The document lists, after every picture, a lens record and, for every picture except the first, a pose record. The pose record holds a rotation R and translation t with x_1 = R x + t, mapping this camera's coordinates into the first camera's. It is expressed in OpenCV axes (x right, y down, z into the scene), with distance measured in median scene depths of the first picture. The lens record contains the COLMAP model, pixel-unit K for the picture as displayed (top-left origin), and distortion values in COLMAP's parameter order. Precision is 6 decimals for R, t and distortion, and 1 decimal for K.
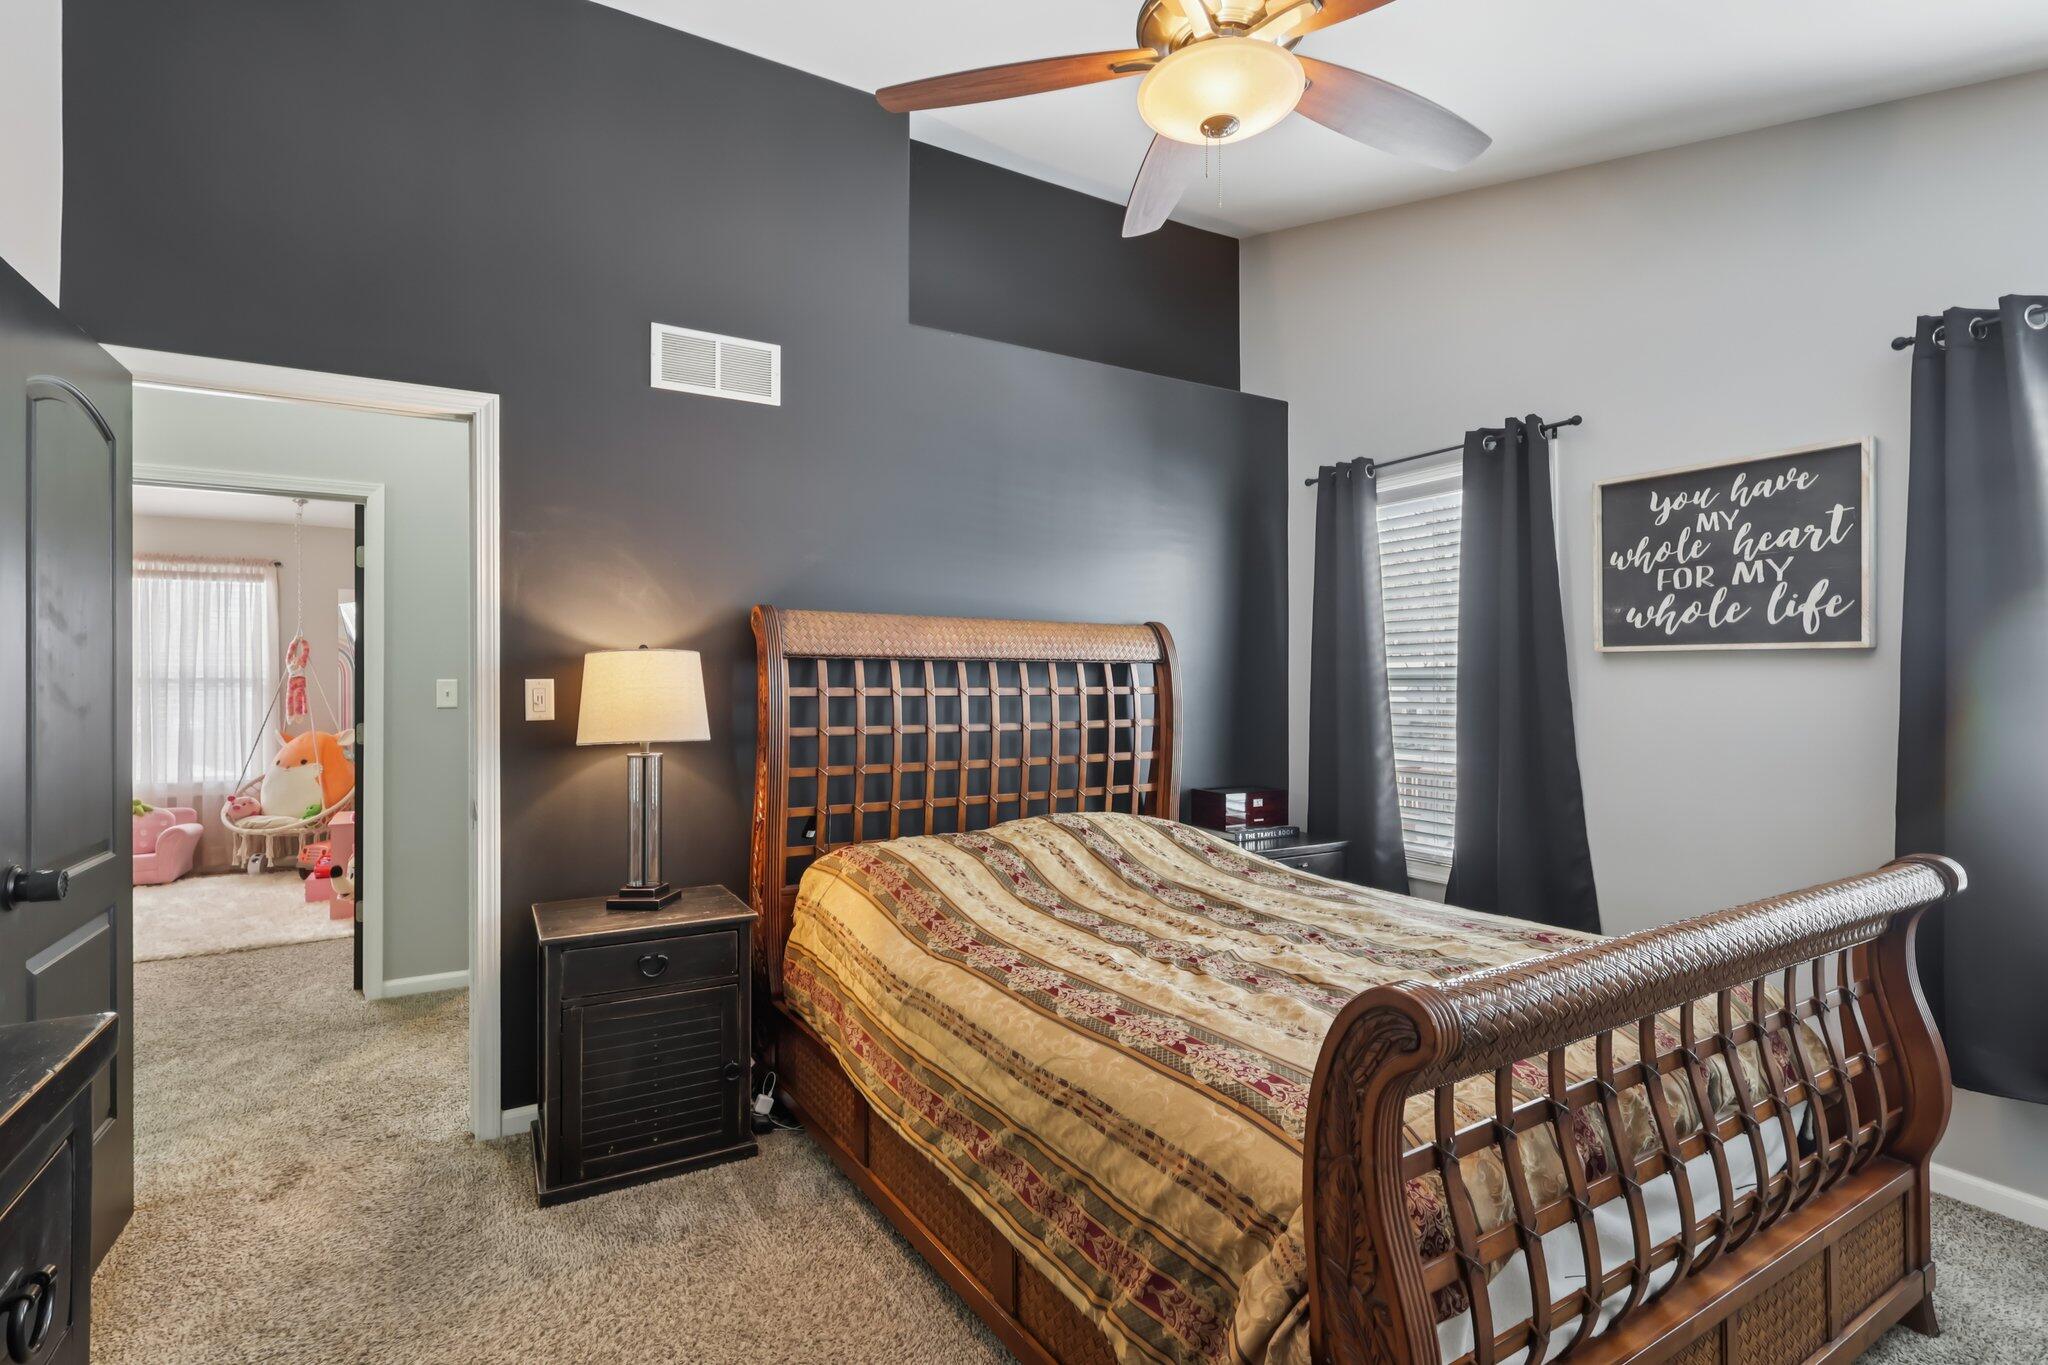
lens RADIAL K [[949.5, 0, 1026.5], [0, 949.5, 678.7], [0, 0, 1]] dist [-0.002658, 0.000328]
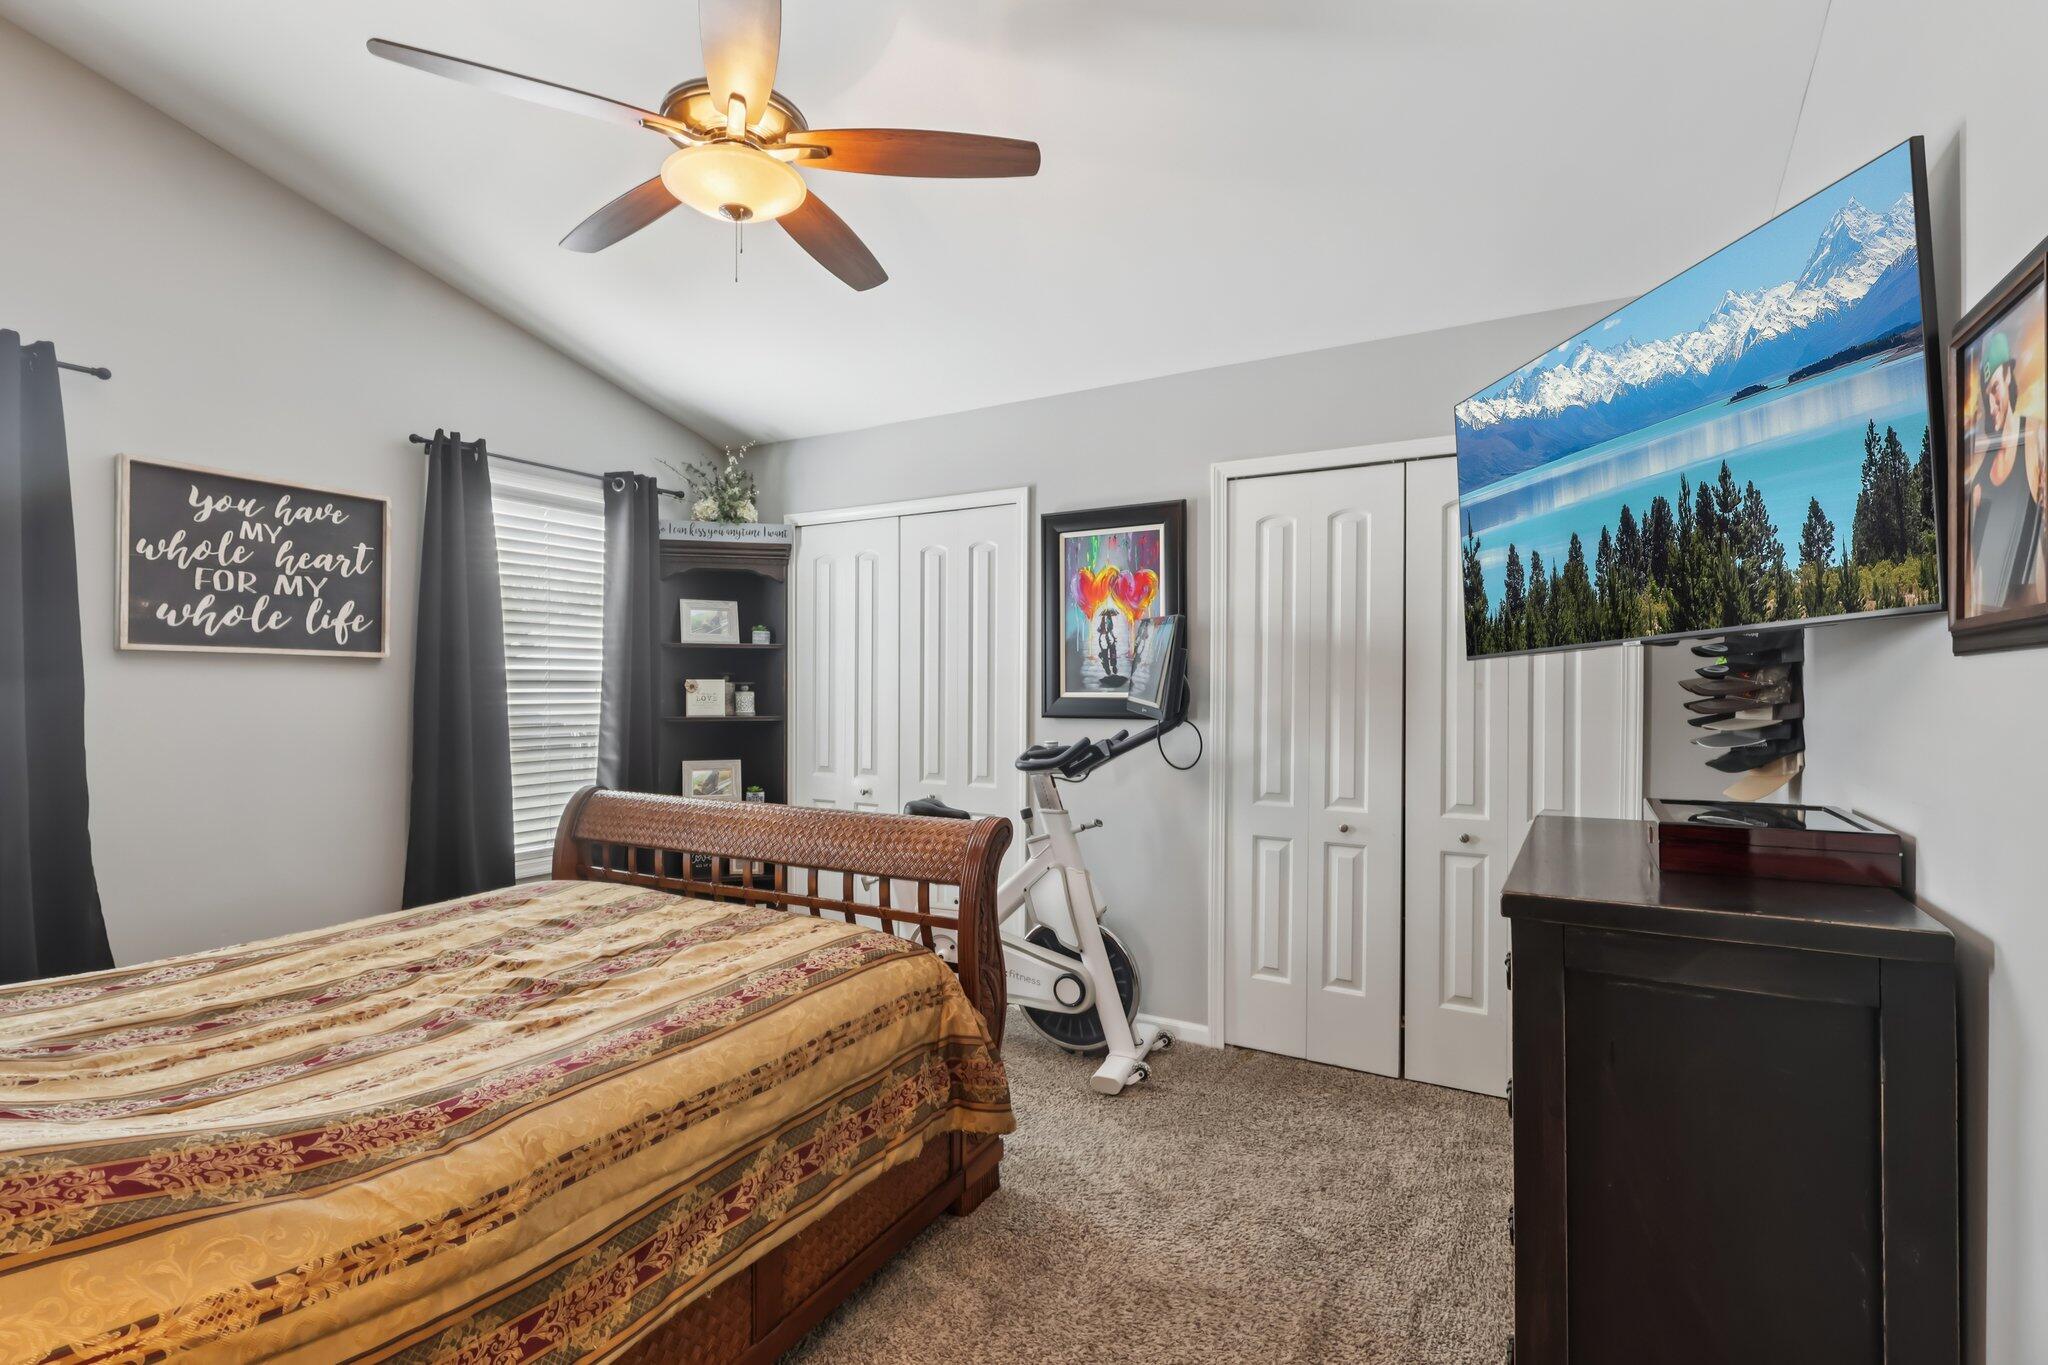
lens RADIAL K [[949.5, 0, 1013.3], [0, 949.5, 683.4], [0, 0, 1]] dist [-0.002658, 0.000328]
pose [[-0.467477, 0.000503, 0.884005, -0.623288], [-0.005250, 0.999981, -0.003345, 0.002318], [-0.883990, -0.006205, -0.467465, 0.772501]]
